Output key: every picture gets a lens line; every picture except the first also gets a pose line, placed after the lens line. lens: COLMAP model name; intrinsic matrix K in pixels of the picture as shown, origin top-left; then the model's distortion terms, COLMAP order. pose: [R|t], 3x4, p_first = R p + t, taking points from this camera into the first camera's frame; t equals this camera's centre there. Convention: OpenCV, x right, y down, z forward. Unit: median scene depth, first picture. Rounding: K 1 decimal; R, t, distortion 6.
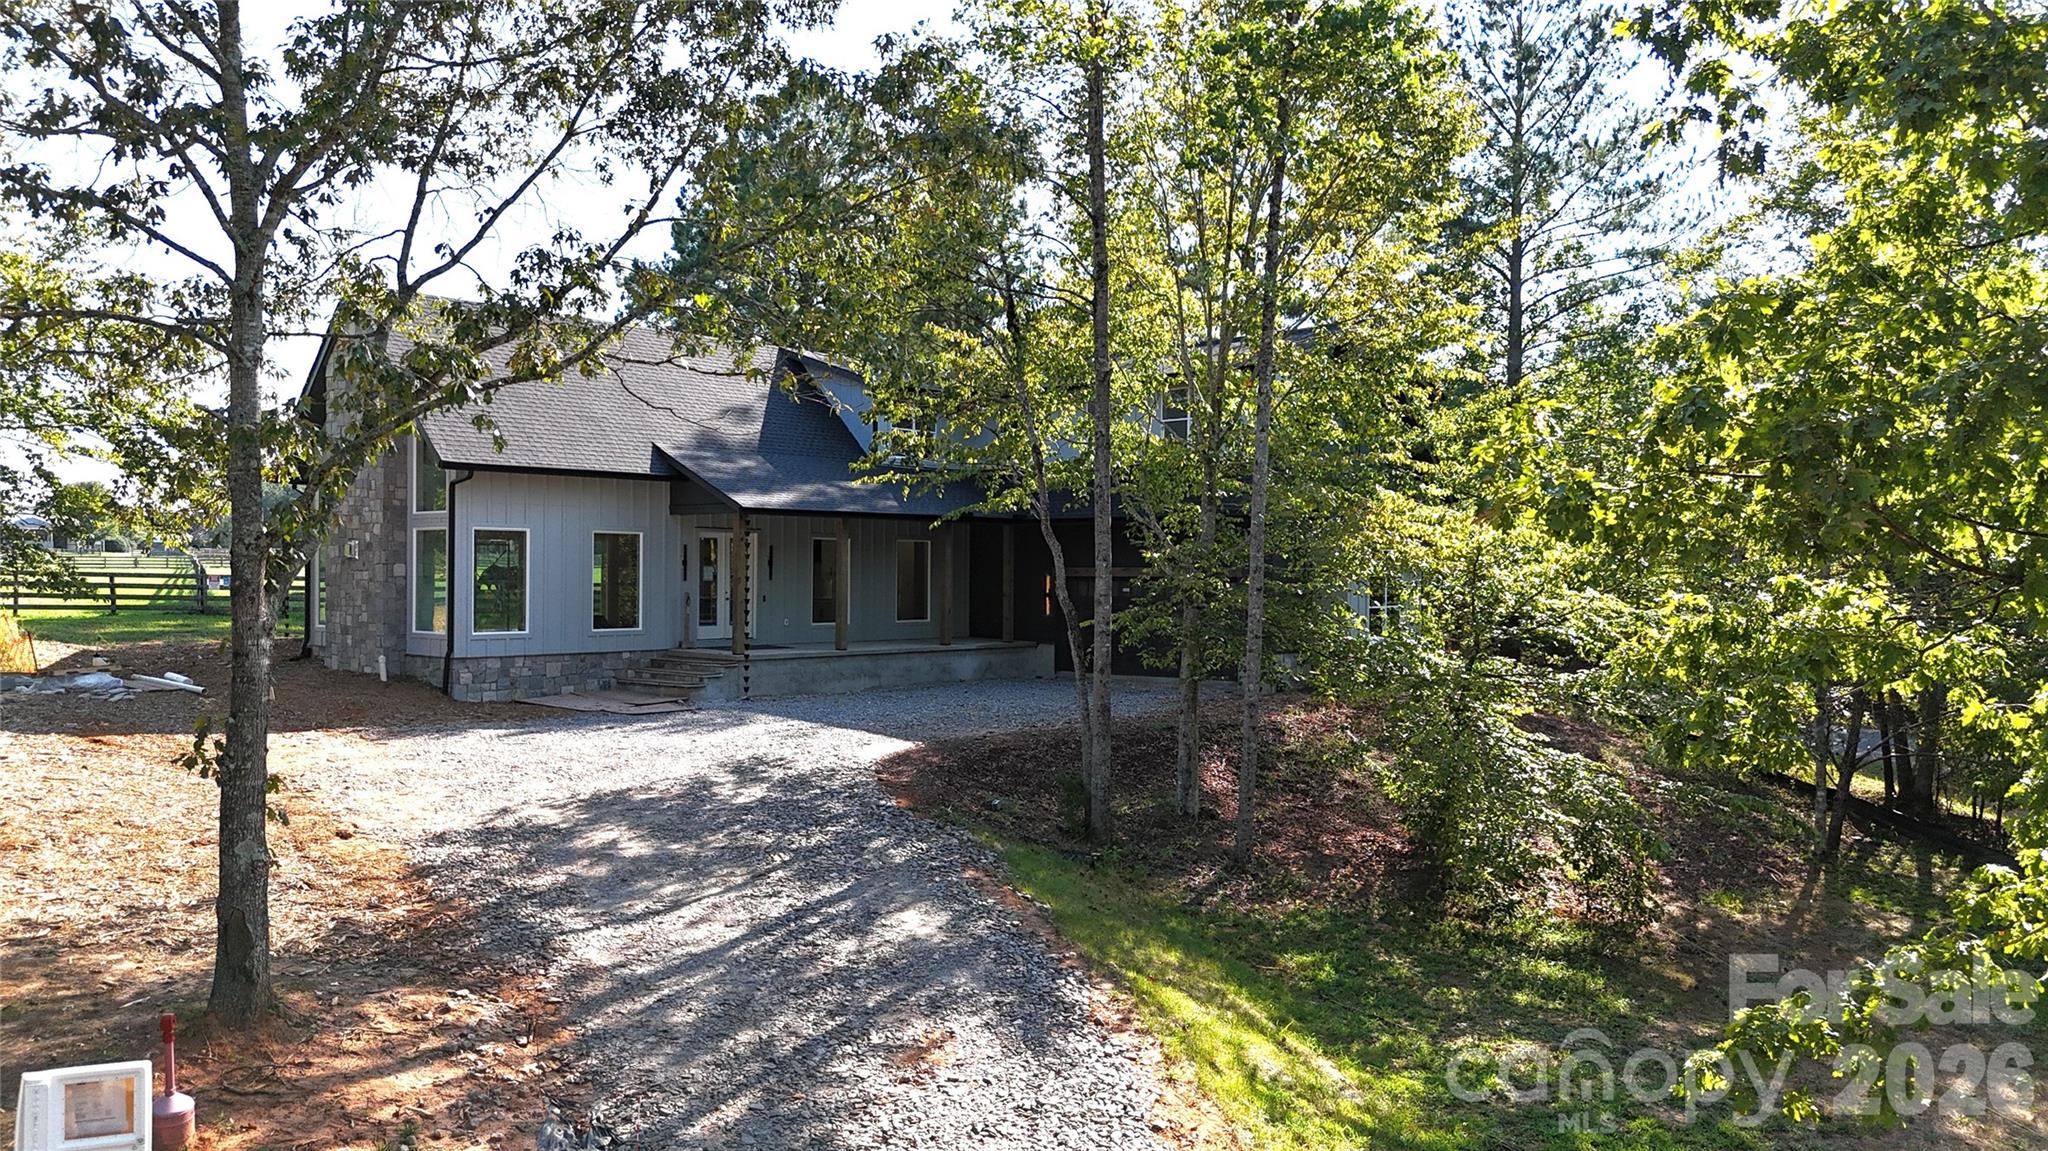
lens RADIAL K [[1476.3, 0, 1024.0], [0, 1476.3, 575.5], [0, 0, 1]] dist [0.073786, -0.079971]
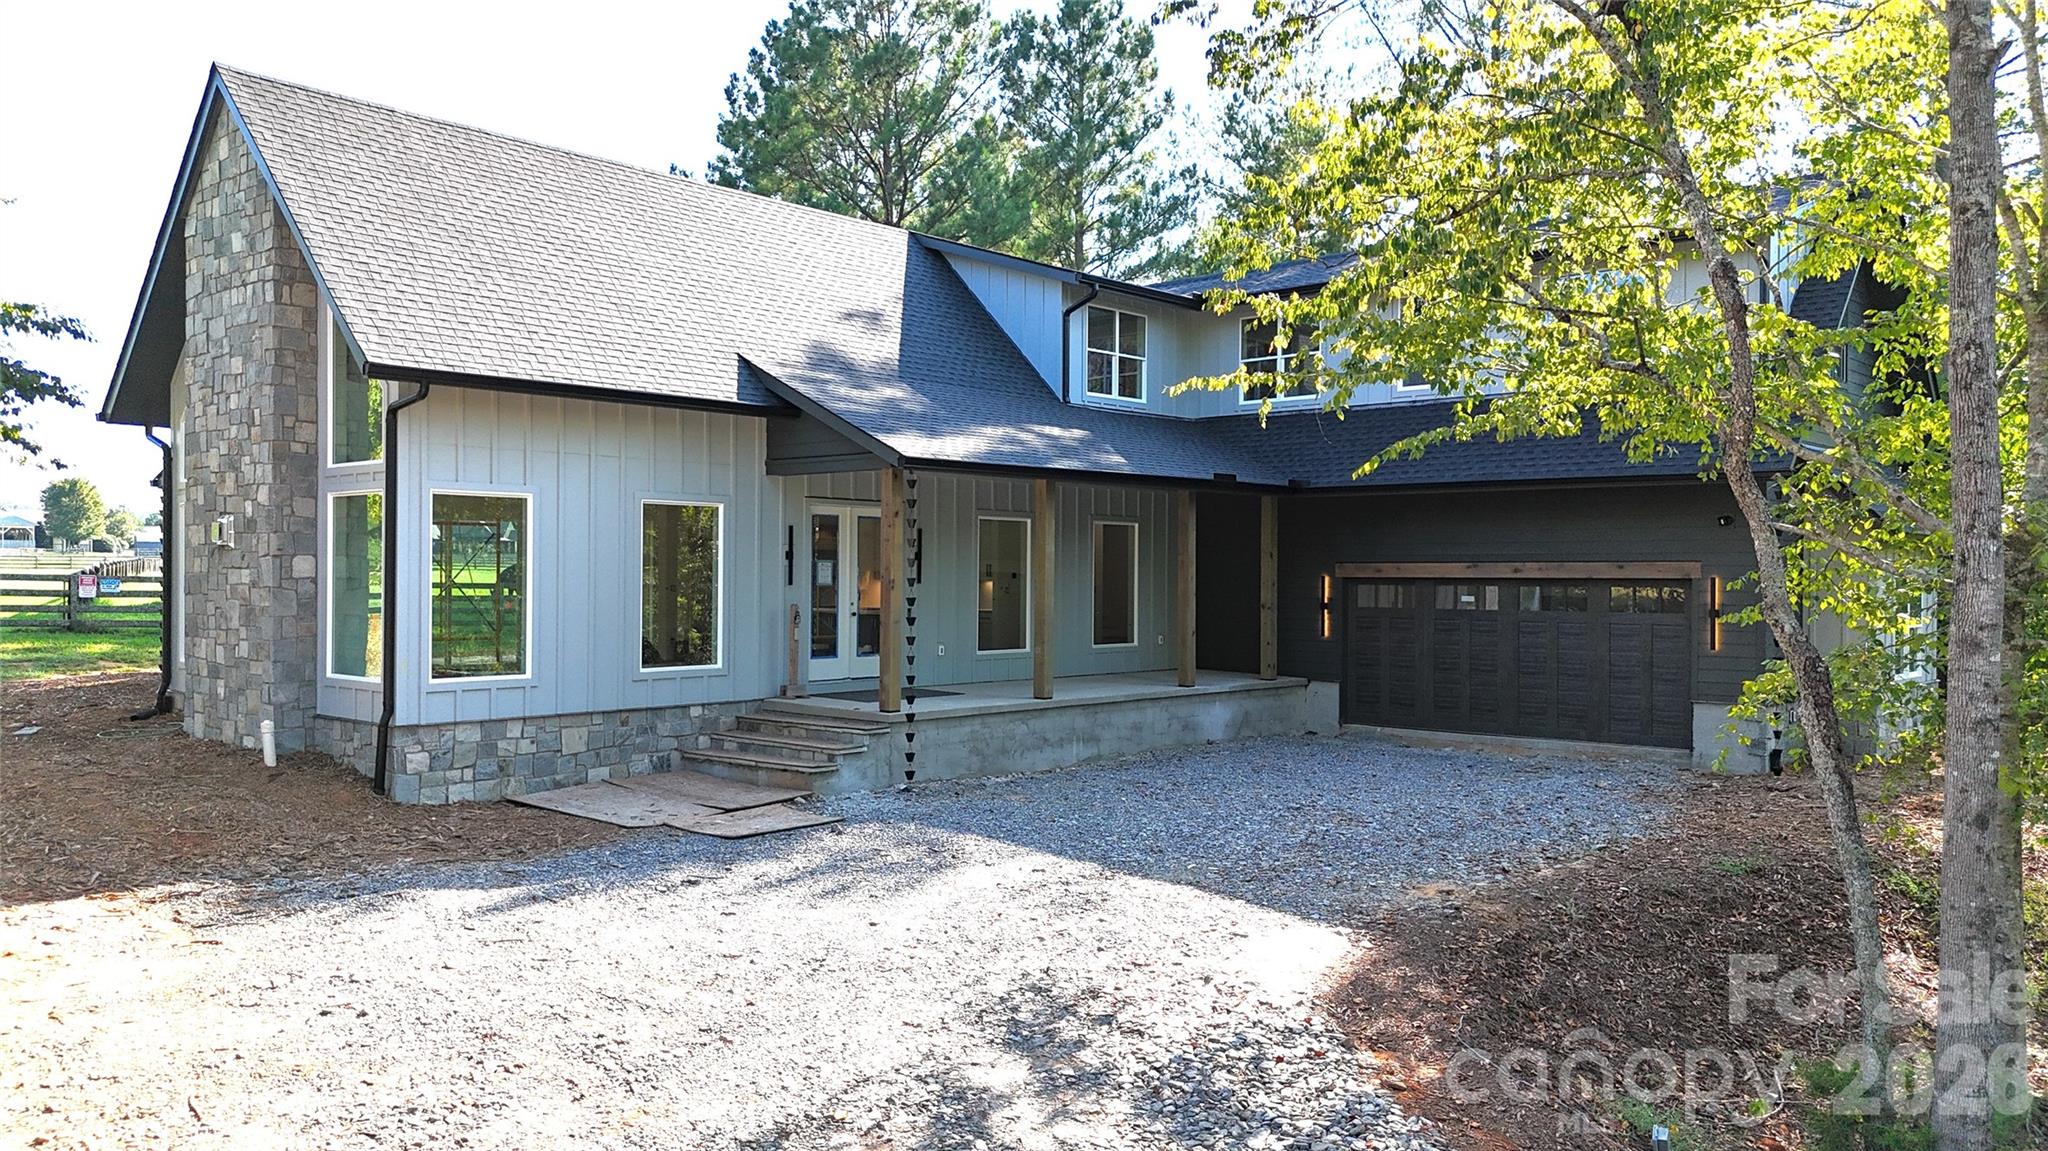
lens RADIAL K [[1476.3, 0, 1024.0], [0, 1476.3, 575.5], [0, 0, 1]] dist [0.073786, -0.079971]
pose [[0.999988, -0.000127, -0.004855, -0.134862], [0.000121, 0.999999, -0.001269, 0.000429], [0.004855, 0.001268, 0.999987, 0.410874]]
